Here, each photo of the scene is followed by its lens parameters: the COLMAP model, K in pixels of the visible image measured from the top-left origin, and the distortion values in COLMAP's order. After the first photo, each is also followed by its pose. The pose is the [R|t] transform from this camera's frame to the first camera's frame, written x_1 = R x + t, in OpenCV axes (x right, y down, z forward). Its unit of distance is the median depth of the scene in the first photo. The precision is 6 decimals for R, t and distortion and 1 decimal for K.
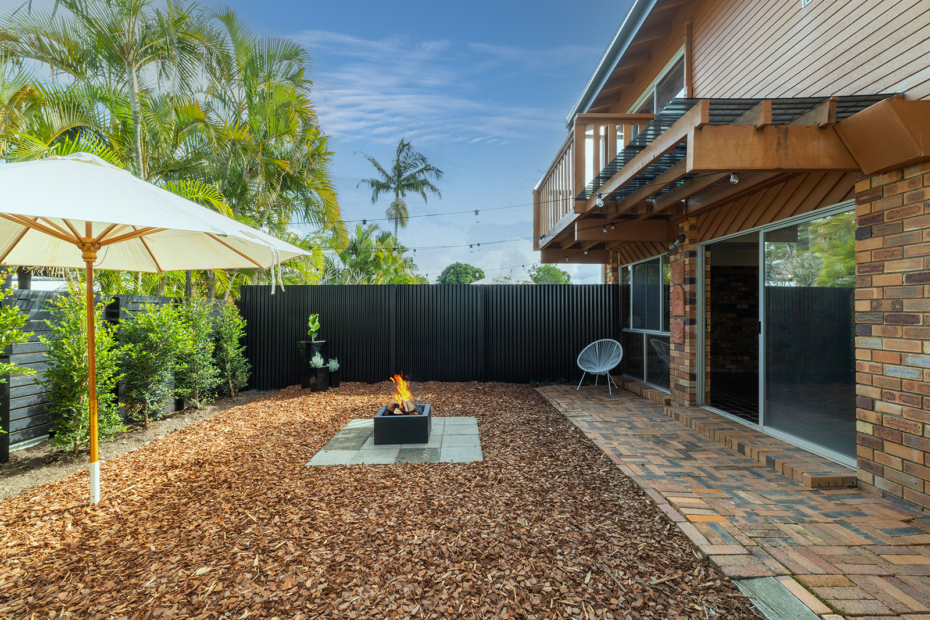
lens RADIAL K [[411.0, 0, 465.5], [0, 411.0, 309.7], [0, 0, 1]] dist [-0.000613, 0.000487]
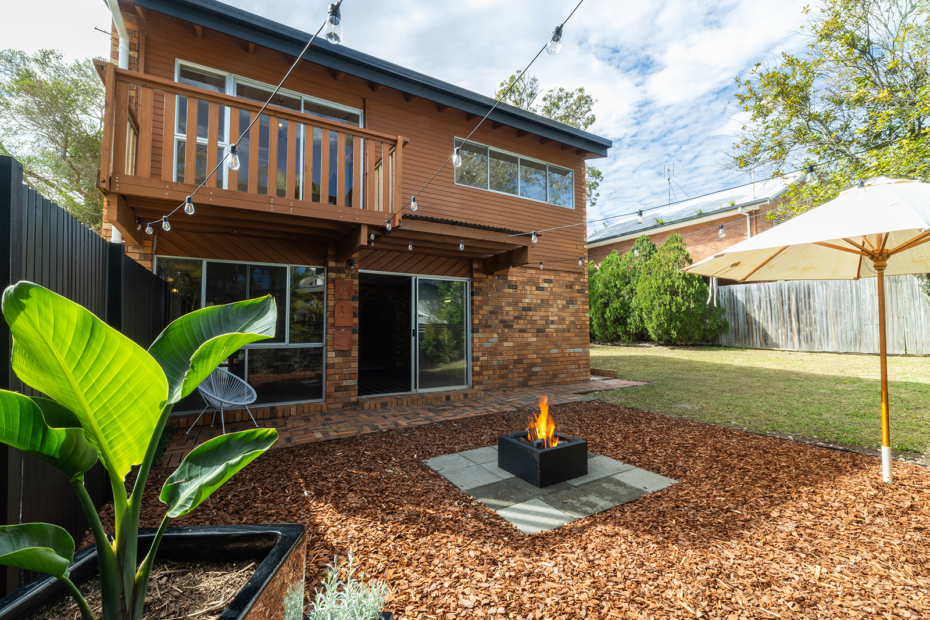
lens RADIAL K [[411.0, 0, 467.3], [0, 411.0, 312.7], [0, 0, 1]] dist [-0.000613, 0.000487]
pose [[-0.531398, 0.031100, 0.846551, -1.226589], [-0.002752, 0.999257, -0.038438, 0.036390], [-0.847118, -0.022755, -0.530918, 2.492056]]
